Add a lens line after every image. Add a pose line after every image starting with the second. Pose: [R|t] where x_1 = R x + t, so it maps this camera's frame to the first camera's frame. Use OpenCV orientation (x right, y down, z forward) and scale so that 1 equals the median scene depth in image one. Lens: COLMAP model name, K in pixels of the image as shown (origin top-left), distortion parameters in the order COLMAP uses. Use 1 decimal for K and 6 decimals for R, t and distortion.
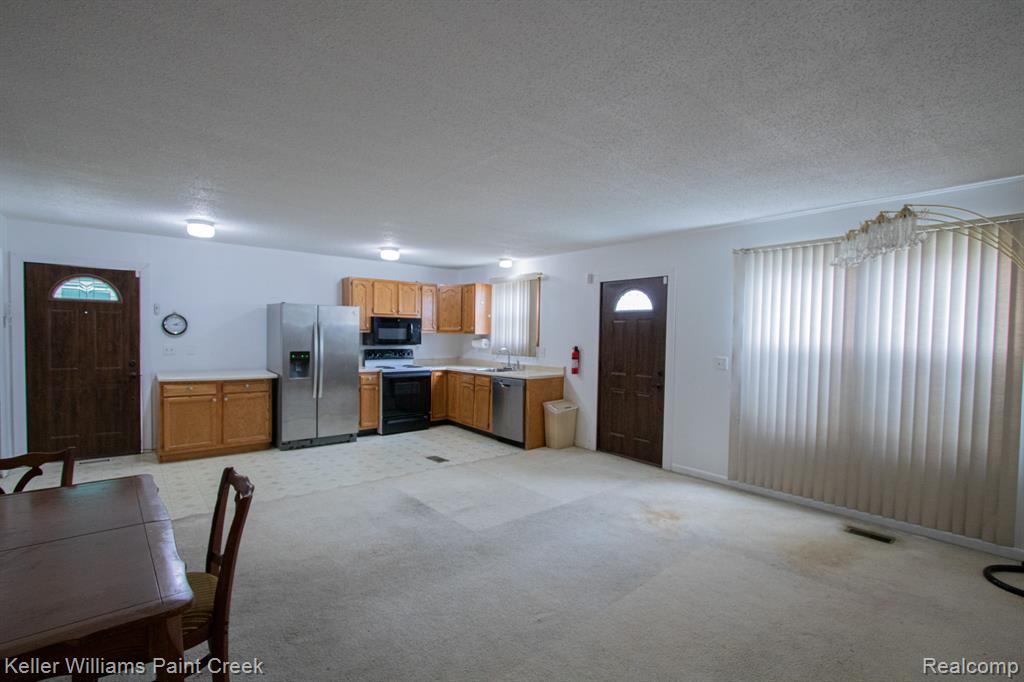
lens RADIAL K [[490.4, 0, 512.0], [0, 490.4, 341.0], [0, 0, 1]] dist [-0.016340, 0.000023]
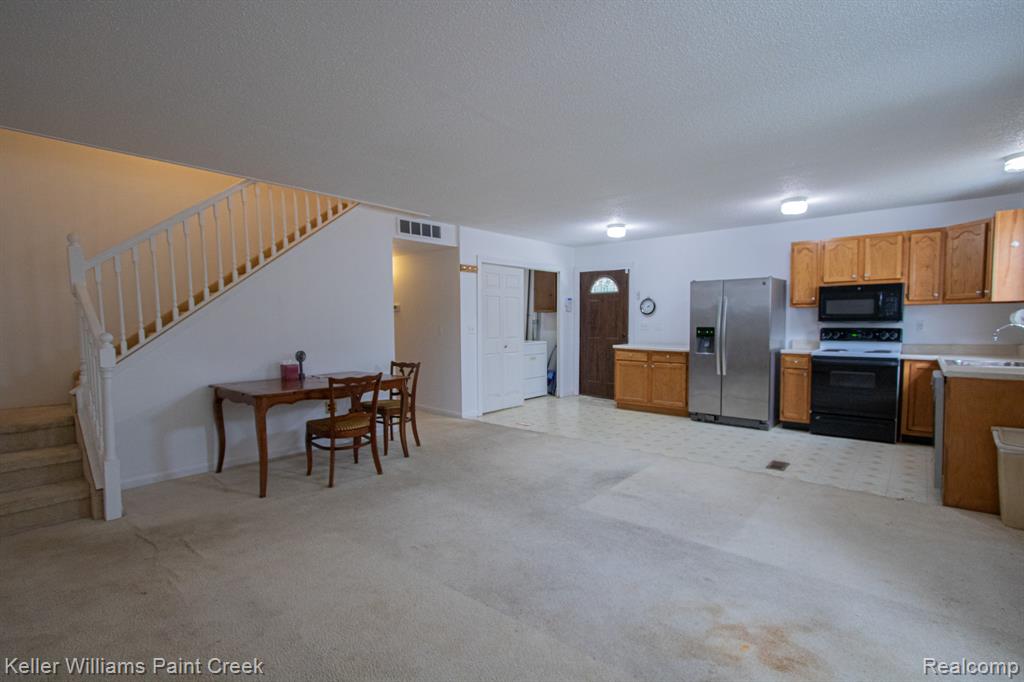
lens RADIAL K [[474.8, 0, 512.0], [0, 474.8, 341.0], [0, 0, 1]] dist [-0.000583, 0.000096]
pose [[0.142084, 0.022874, -0.989590, 0.521501], [-0.010737, 0.999710, 0.021567, 0.035157], [0.989796, 0.007561, 0.142288, 0.484717]]
